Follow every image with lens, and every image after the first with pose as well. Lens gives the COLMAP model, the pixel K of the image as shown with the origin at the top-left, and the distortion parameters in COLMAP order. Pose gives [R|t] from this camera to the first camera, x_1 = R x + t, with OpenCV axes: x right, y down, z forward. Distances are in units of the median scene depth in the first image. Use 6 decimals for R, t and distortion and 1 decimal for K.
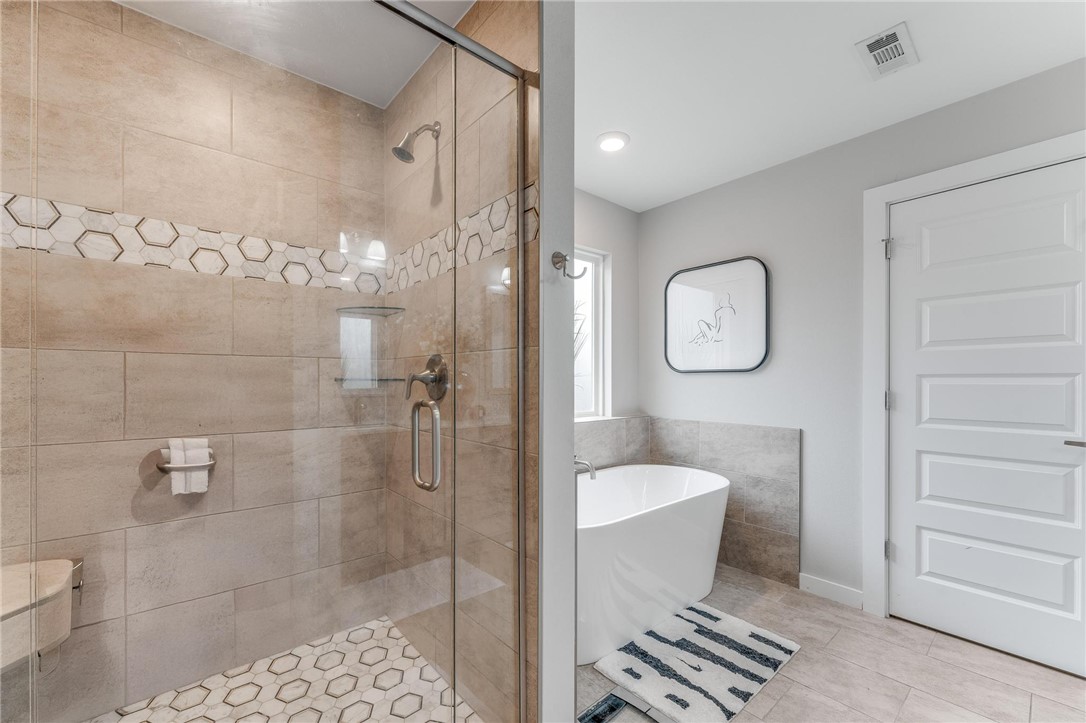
lens RADIAL K [[438.7, 0, 533.6], [0, 438.7, 380.2], [0, 0, 1]] dist [0.000407, 0.000151]
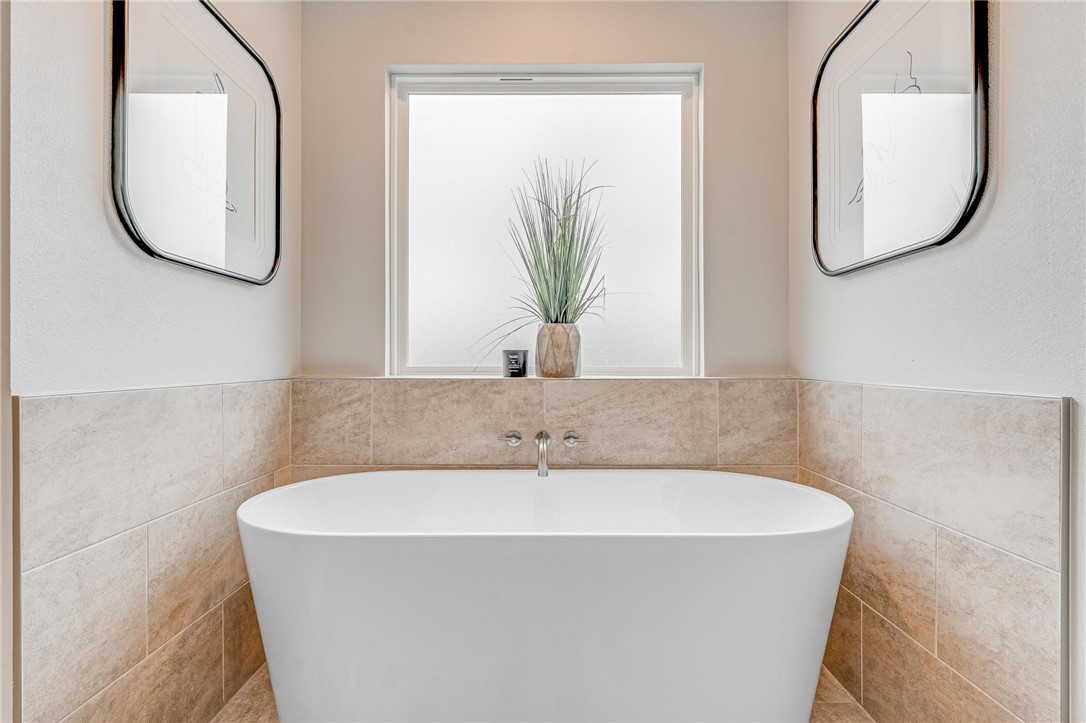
lens RADIAL K [[560.8, 0, 545.0], [0, 560.8, 361.0], [0, 0, 1]] dist [0.003111, -0.000045]
pose [[0.763415, -0.006771, -0.645873, 0.495808], [0.003718, 0.999975, -0.006090, 0.073107], [0.645898, 0.002248, 0.763420, 0.397800]]
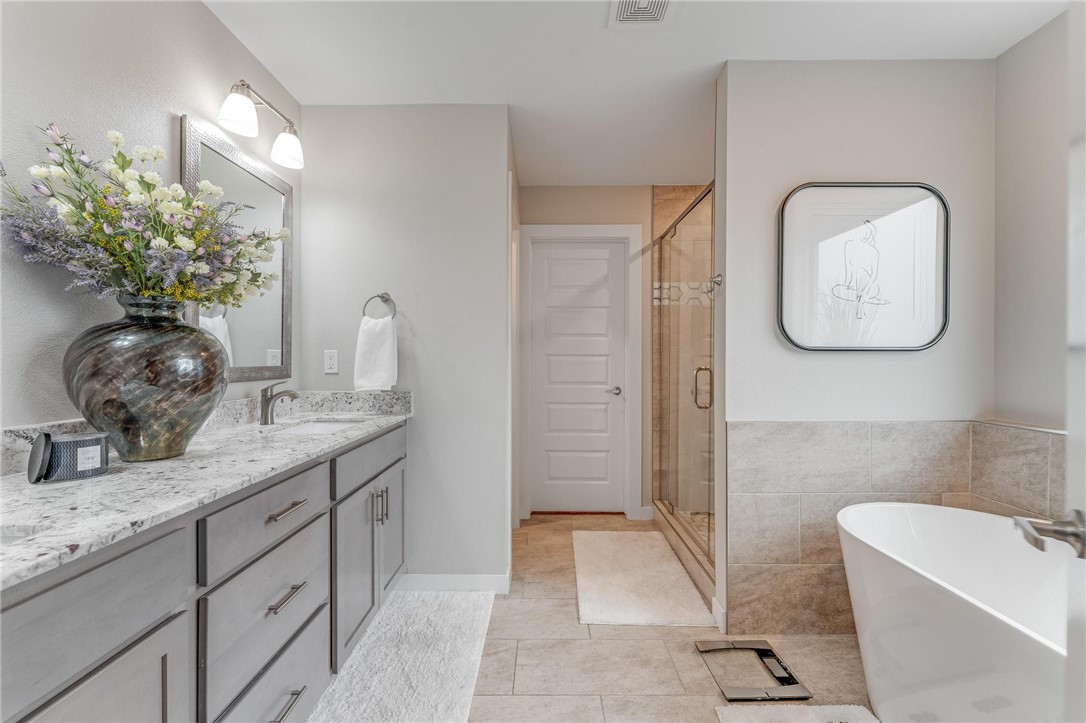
lens RADIAL K [[430.8, 0, 541.0], [0, 430.8, 362.7], [0, 0, 1]] dist [0.001947, -0.000965]
pose [[-0.640721, -0.000159, -0.767774, 0.625253], [-0.003752, 0.999989, 0.002924, 0.029926], [0.767764, 0.004754, -0.640715, 0.551812]]
